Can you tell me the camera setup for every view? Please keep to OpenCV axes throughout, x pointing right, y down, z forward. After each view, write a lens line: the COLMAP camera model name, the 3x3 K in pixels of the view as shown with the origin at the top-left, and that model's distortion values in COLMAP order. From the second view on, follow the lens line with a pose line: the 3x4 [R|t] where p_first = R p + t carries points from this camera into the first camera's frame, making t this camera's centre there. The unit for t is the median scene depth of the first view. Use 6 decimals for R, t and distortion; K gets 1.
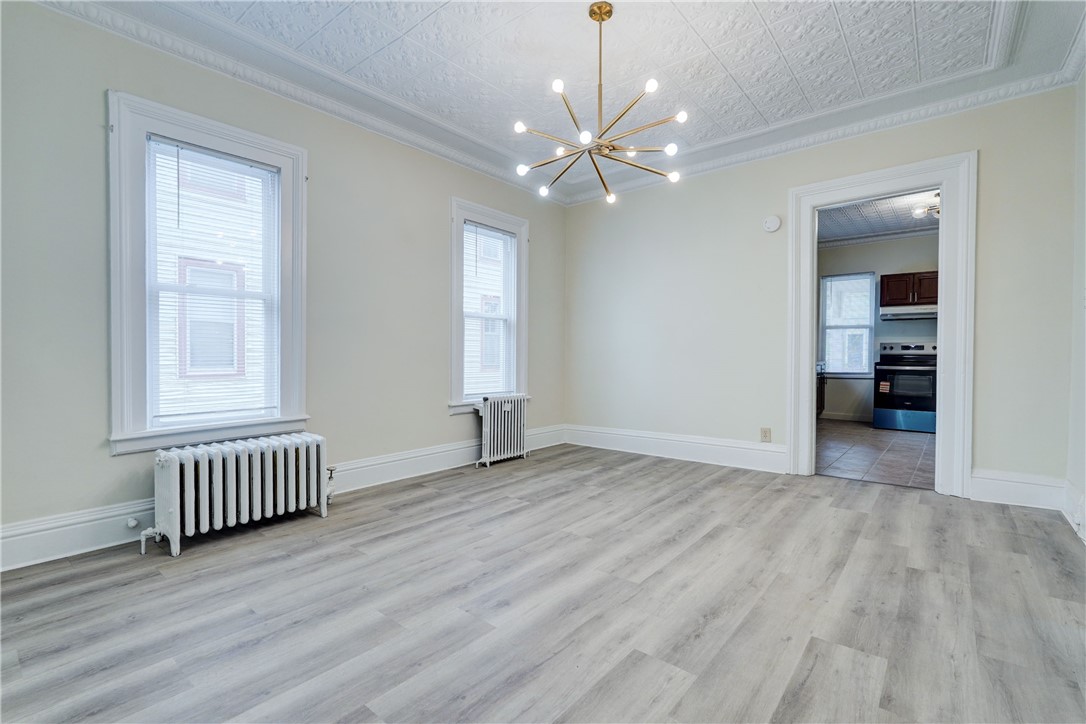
lens RADIAL K [[492.4, 0, 517.3], [0, 492.4, 360.7], [0, 0, 1]] dist [-0.019111, 0.011612]
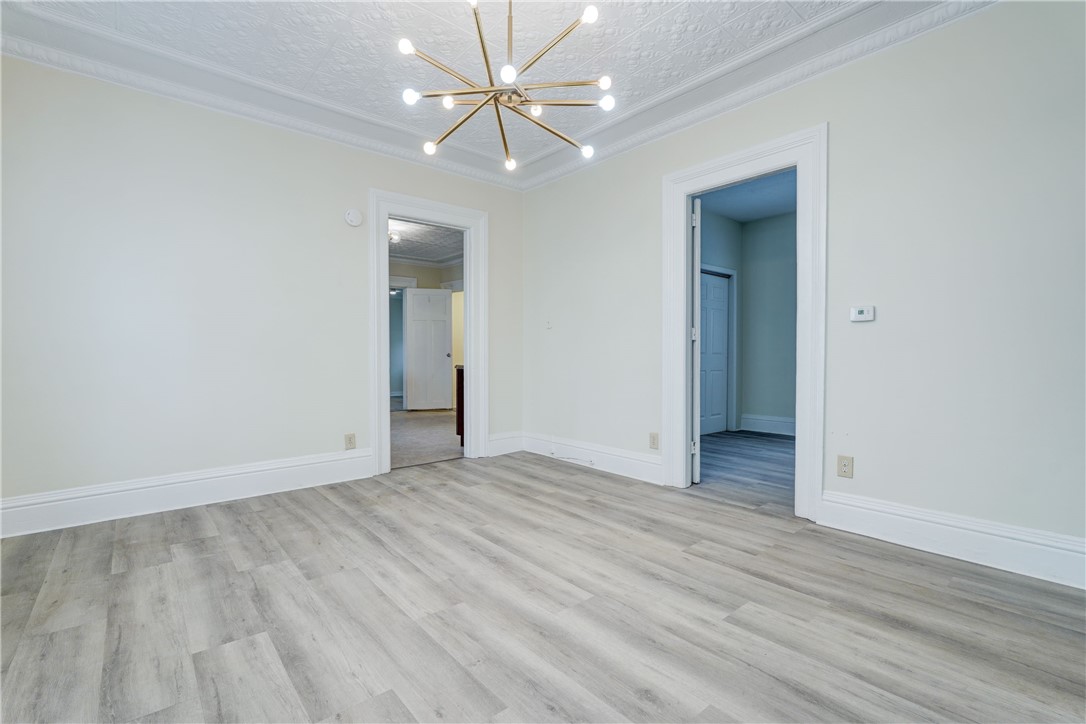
lens RADIAL K [[494.9, 0, 545.2], [0, 494.9, 358.4], [0, 0, 1]] dist [-0.019849, 0.012381]
pose [[0.138634, -0.006505, 0.990322, -0.592870], [0.014468, 0.999885, 0.004542, -0.008064], [-0.990238, 0.013699, 0.138712, 0.801953]]
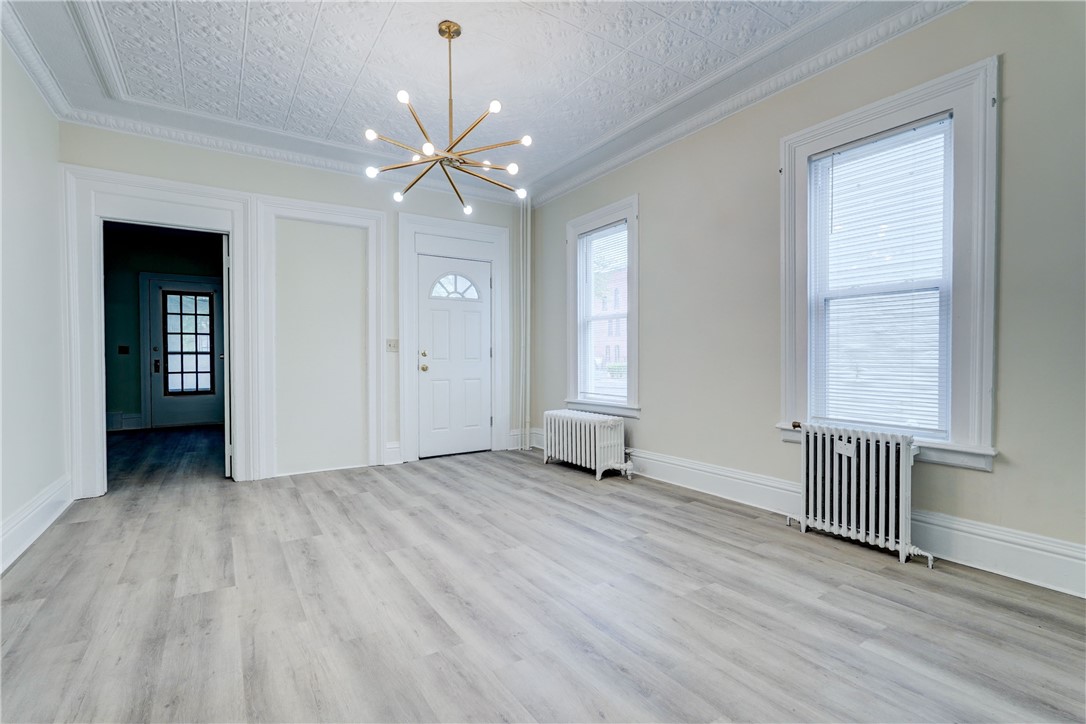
lens RADIAL K [[494.9, 0, 545.2], [0, 494.9, 358.4], [0, 0, 1]] dist [-0.019849, 0.012381]
pose [[-0.255155, 0.002762, -0.966896, 1.085555], [-0.008688, 0.999949, 0.005150, -0.017773], [0.966861, 0.009715, -0.255118, 1.401451]]
